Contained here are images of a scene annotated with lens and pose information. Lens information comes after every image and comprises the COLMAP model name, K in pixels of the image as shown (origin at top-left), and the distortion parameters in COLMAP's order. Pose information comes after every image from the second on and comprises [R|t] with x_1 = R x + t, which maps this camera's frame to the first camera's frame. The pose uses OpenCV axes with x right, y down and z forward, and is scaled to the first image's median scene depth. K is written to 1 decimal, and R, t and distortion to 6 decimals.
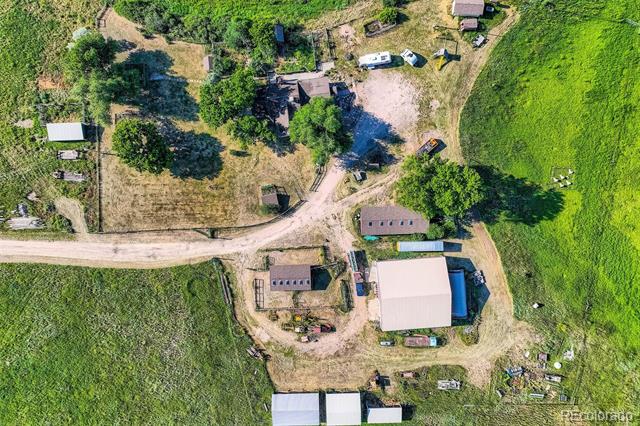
lens RADIAL K [[448.5, 0, 320.0], [0, 448.5, 213.0], [0, 0, 1]] dist [-0.003184, 0.018492]
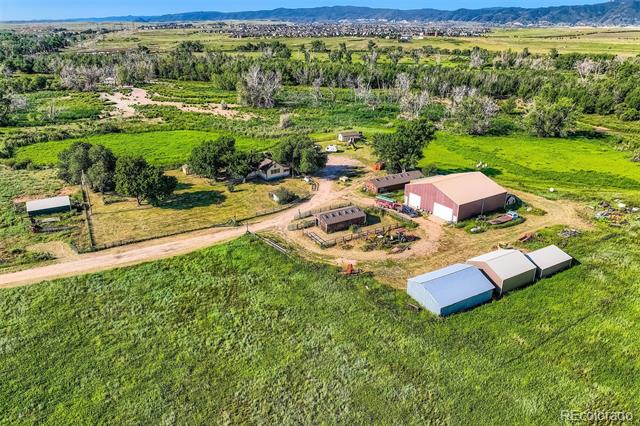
lens RADIAL K [[448.5, 0, 320.0], [0, 448.5, 213.0], [0, 0, 1]] dist [-0.003184, 0.018492]
pose [[0.880050, -0.177829, 0.440328, -0.476018], [0.474840, 0.341720, -0.811021, 0.821343], [-0.006246, 0.922824, 0.385171, 0.644357]]
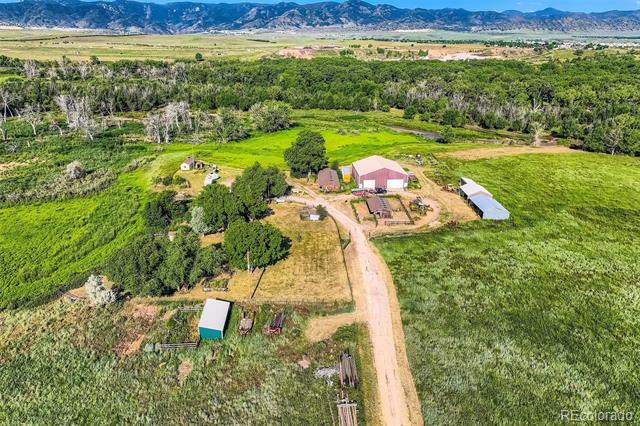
lens RADIAL K [[448.5, 0, 320.0], [0, 448.5, 213.0], [0, 0, 1]] dist [-0.003184, 0.018492]
pose [[-0.005940, -0.371002, 0.928613, -1.143491], [0.999761, 0.017314, 0.013312, -0.026097], [-0.021017, 0.928470, 0.370811, 0.573206]]
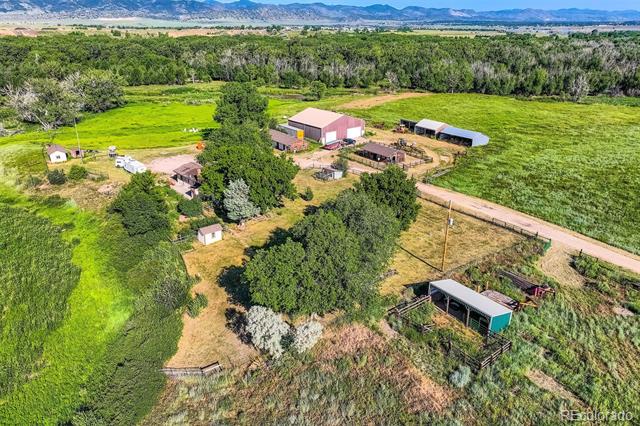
lens RADIAL K [[448.5, 0, 320.0], [0, 448.5, 213.0], [0, 0, 1]] dist [-0.003184, 0.018492]
pose [[-0.567289, -0.316775, 0.760156, -0.784382], [0.823443, -0.205688, 0.528804, -0.519998], [-0.011157, 0.925930, 0.377531, 0.733921]]
